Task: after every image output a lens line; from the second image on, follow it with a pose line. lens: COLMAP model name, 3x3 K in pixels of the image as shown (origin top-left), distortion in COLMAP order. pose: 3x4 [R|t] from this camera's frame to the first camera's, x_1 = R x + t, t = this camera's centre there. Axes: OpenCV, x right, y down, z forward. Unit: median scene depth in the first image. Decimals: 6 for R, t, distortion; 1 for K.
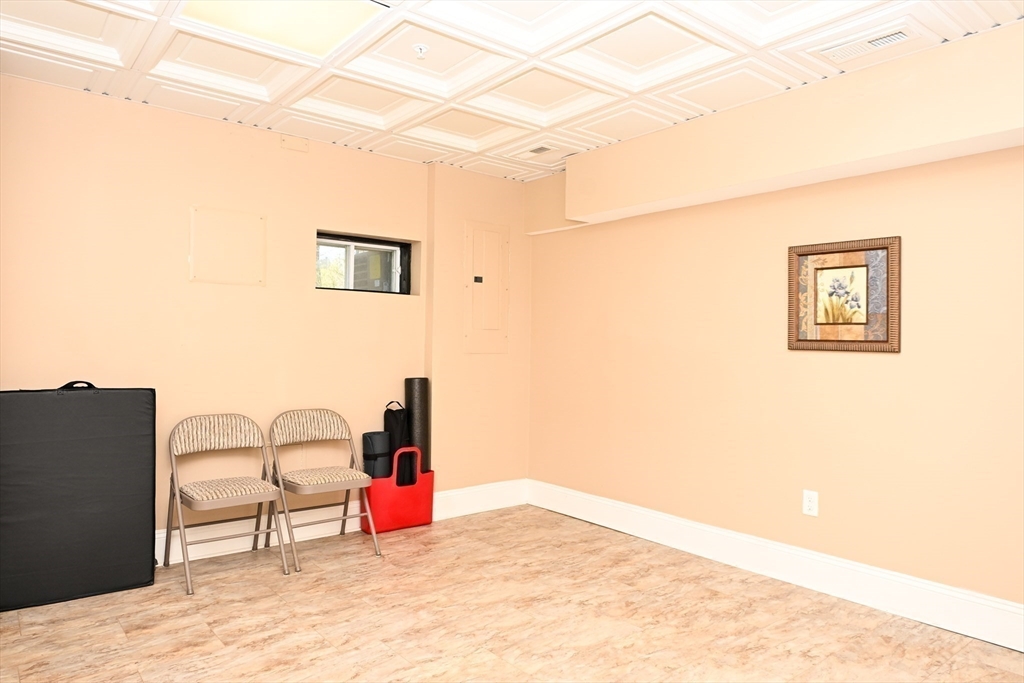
lens RADIAL K [[668.7, 0, 512.0], [0, 668.7, 341.5], [0, 0, 1]] dist [0.002058, 0.000830]
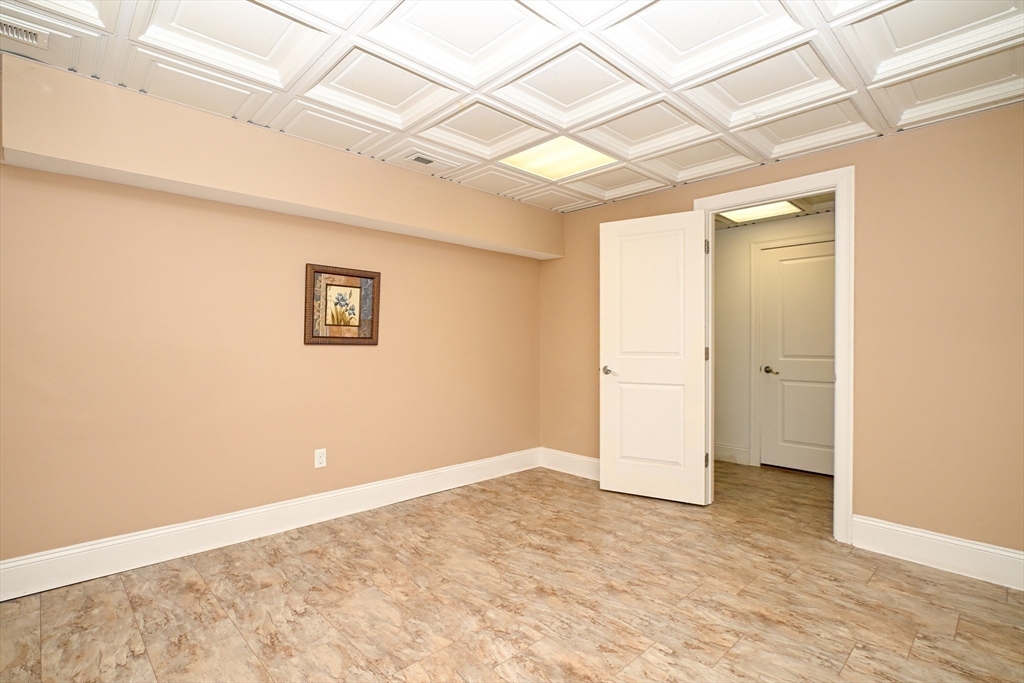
lens RADIAL K [[492.5, 0, 512.0], [0, 492.5, 341.5], [0, 0, 1]] dist [-0.004188, 0.000817]
pose [[-0.085197, -0.009635, 0.996318, -0.583760], [-0.007030, 0.999934, 0.009069, -0.004218], [-0.996339, -0.006232, -0.085259, 0.725748]]
